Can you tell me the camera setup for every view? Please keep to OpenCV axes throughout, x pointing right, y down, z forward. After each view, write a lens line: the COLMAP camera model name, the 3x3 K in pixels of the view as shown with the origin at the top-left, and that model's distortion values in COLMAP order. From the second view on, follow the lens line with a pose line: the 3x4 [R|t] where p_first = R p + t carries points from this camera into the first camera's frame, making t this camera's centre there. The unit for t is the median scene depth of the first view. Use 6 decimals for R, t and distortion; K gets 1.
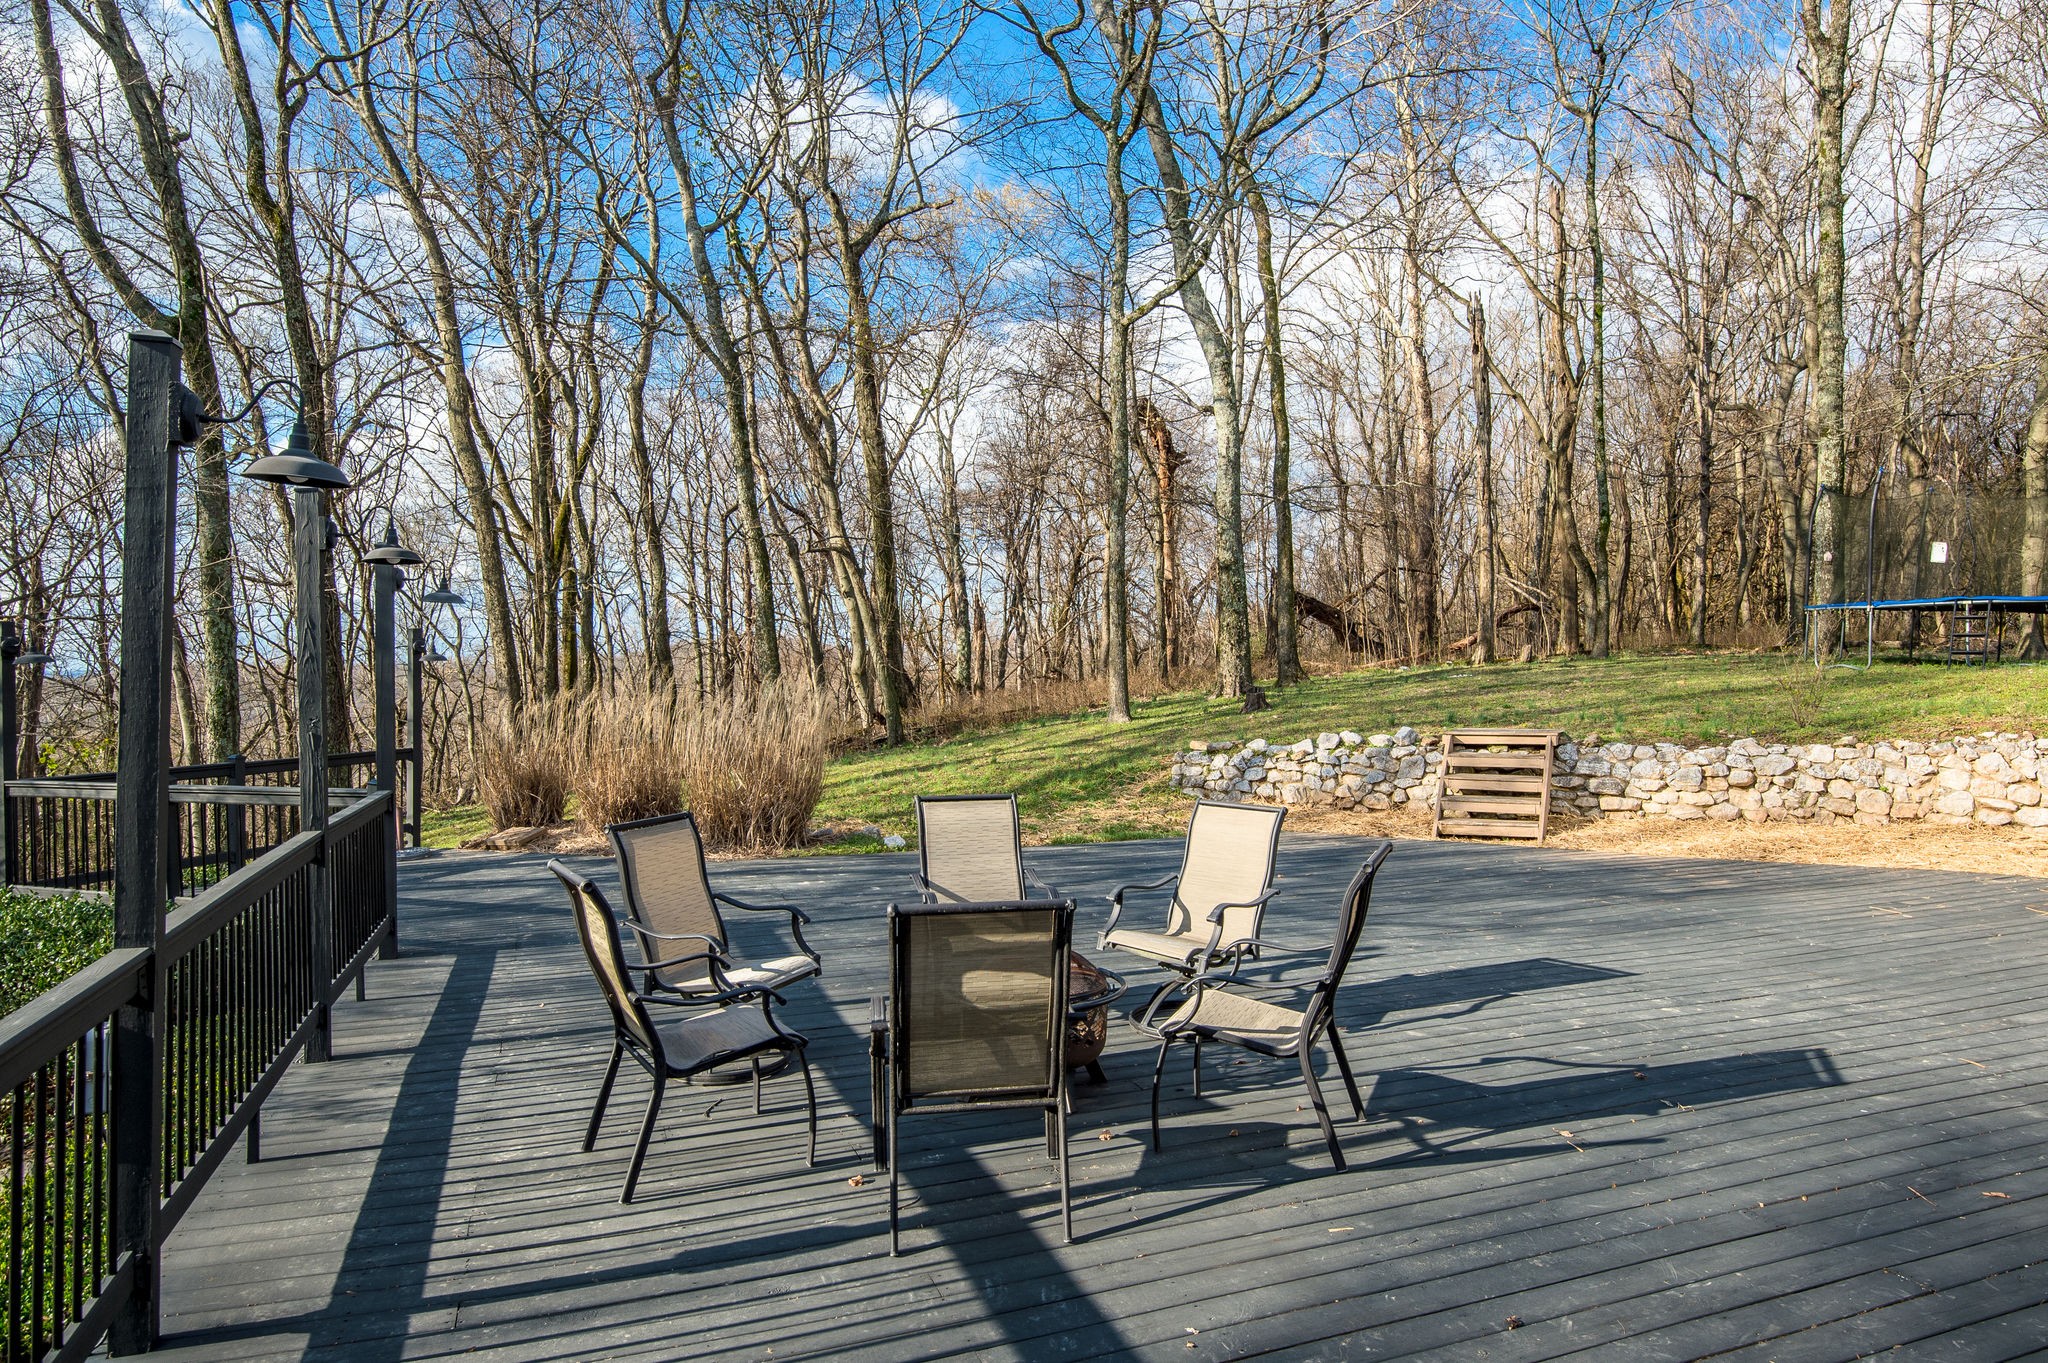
lens RADIAL K [[1208.8, 0, 1024.0], [0, 1208.8, 681.5], [0, 0, 1]] dist [-0.039249, -0.000145]
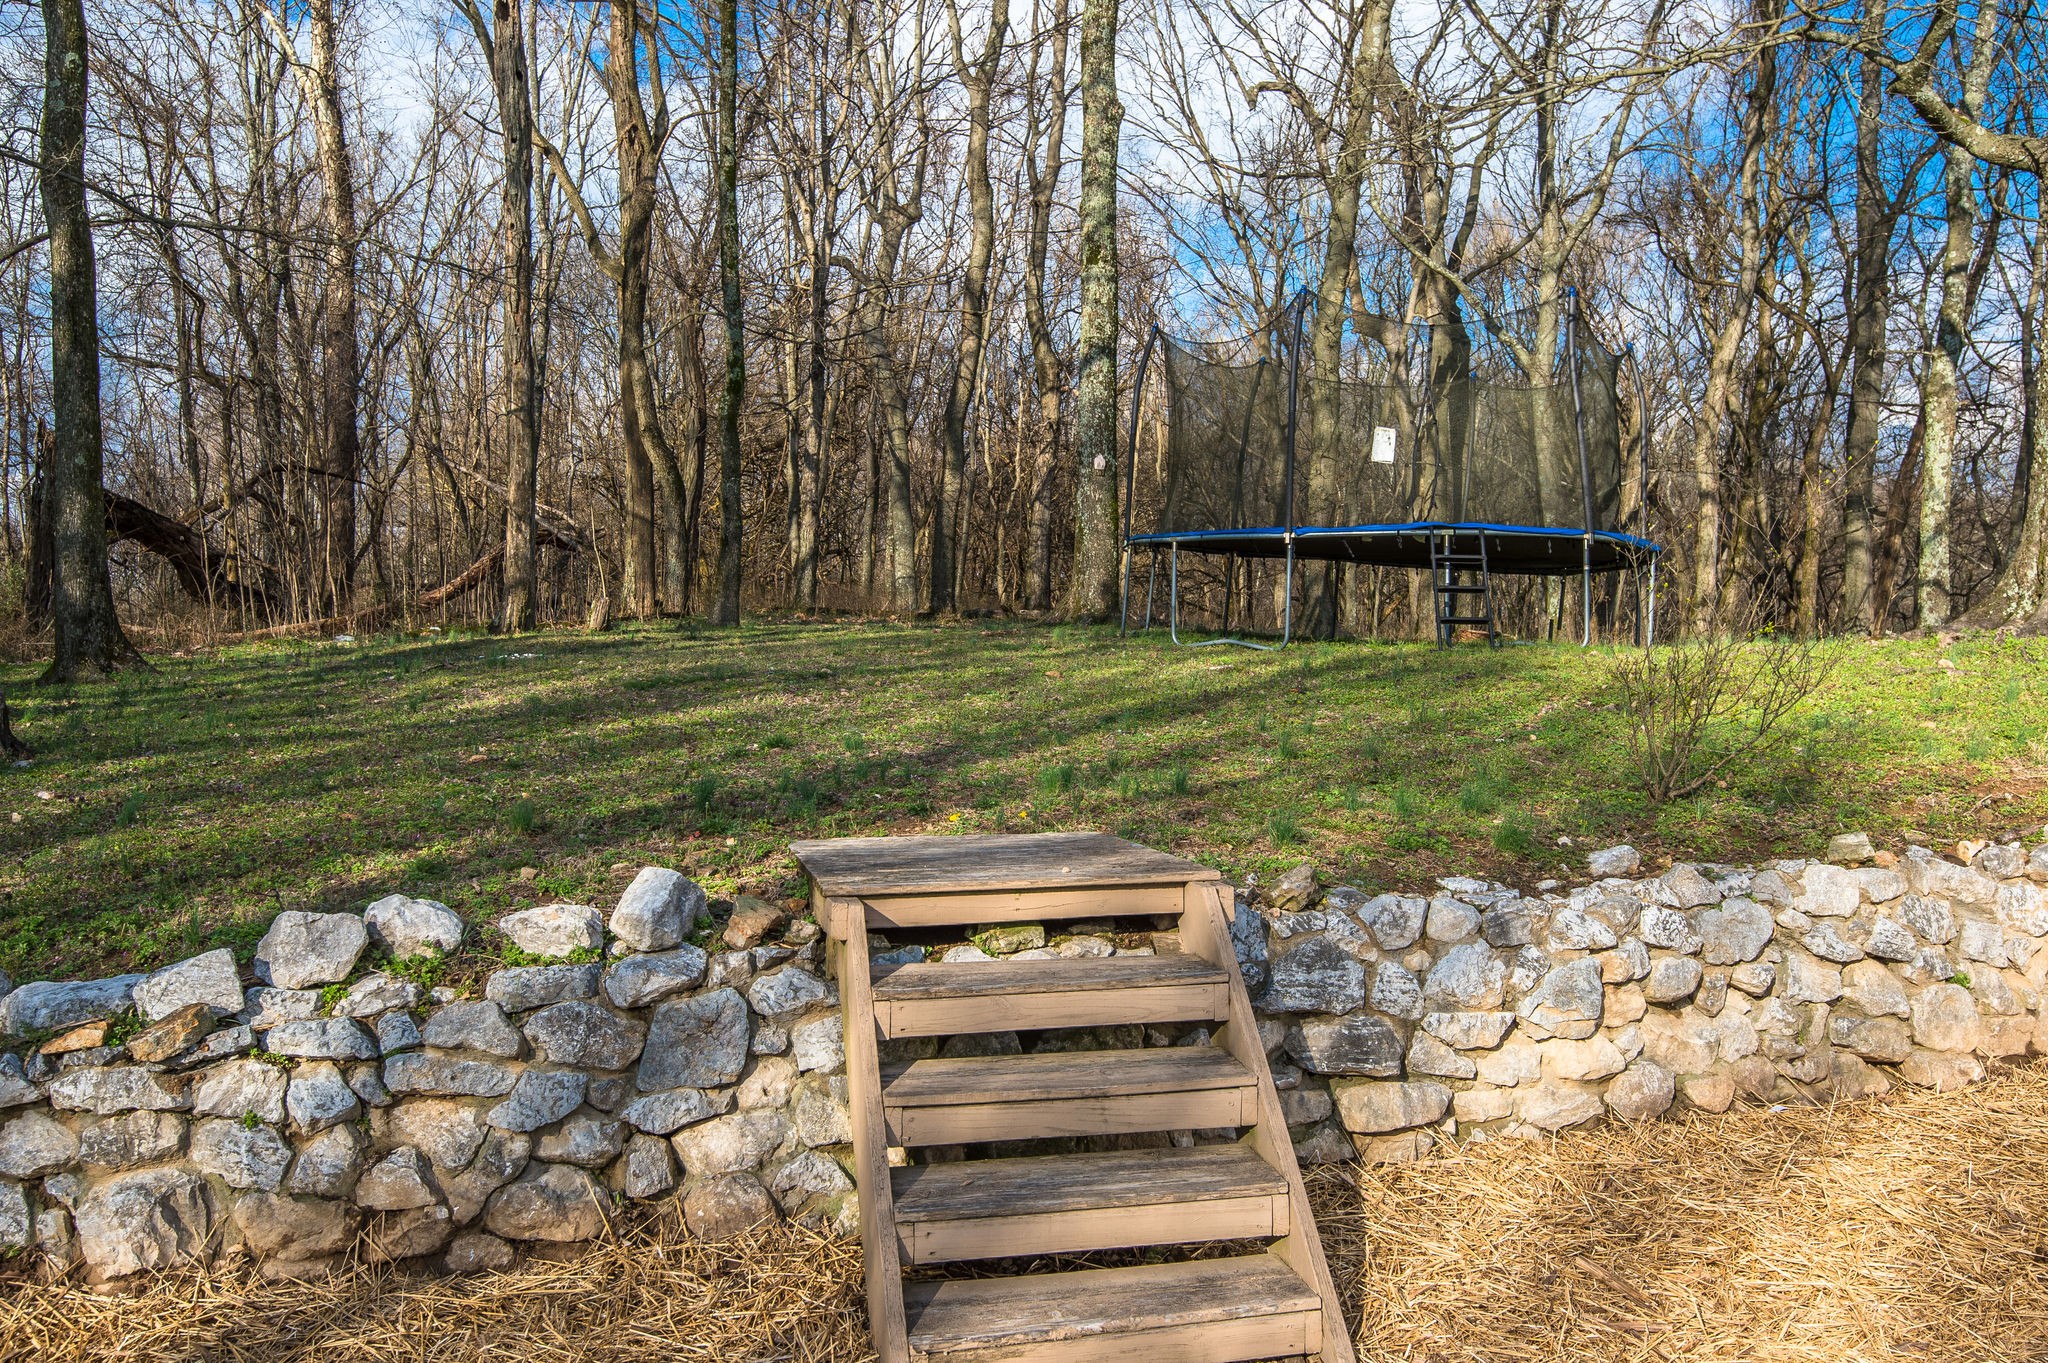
lens RADIAL K [[1648.6, 0, 1024.0], [0, 1648.6, 681.5], [0, 0, 1]] dist [0.035392, 0.000545]
pose [[0.742653, -0.004247, 0.669662, 0.143936], [-0.004062, 0.999933, 0.010846, -0.004412], [-0.669664, -0.010774, 0.742586, 0.685207]]
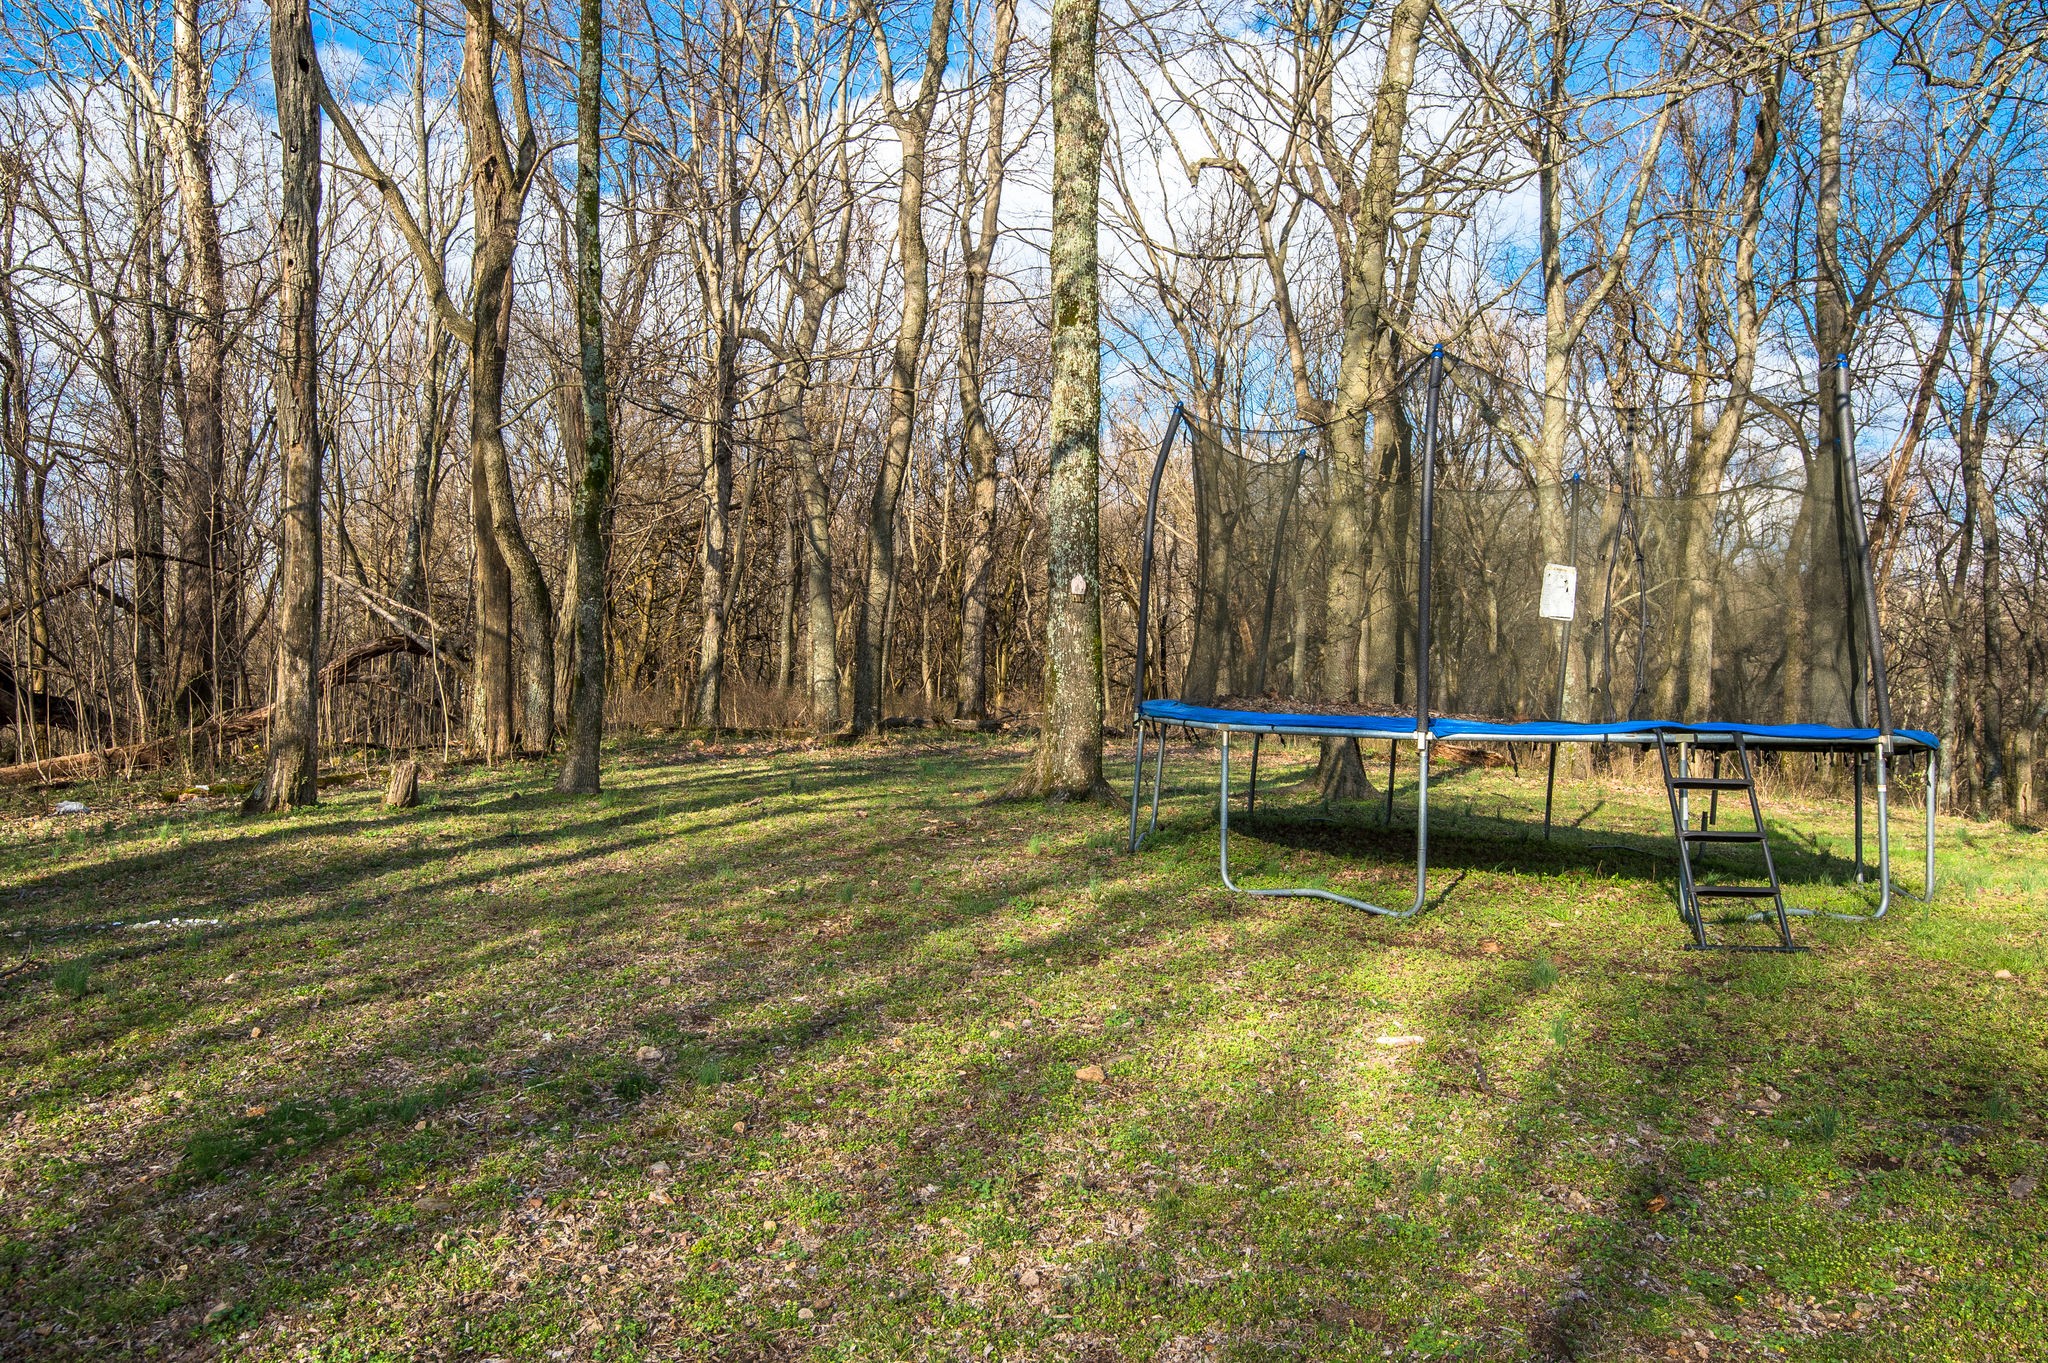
lens RADIAL K [[1549.0, 0, 1024.0], [0, 1549.0, 681.5], [0, 0, 1]] dist [0.028452, 0.001382]
pose [[0.706344, 0.023657, 0.707473, 0.414311], [-0.005907, 0.999604, -0.027529, -0.088965], [-0.707844, 0.015266, 0.706204, 1.020217]]
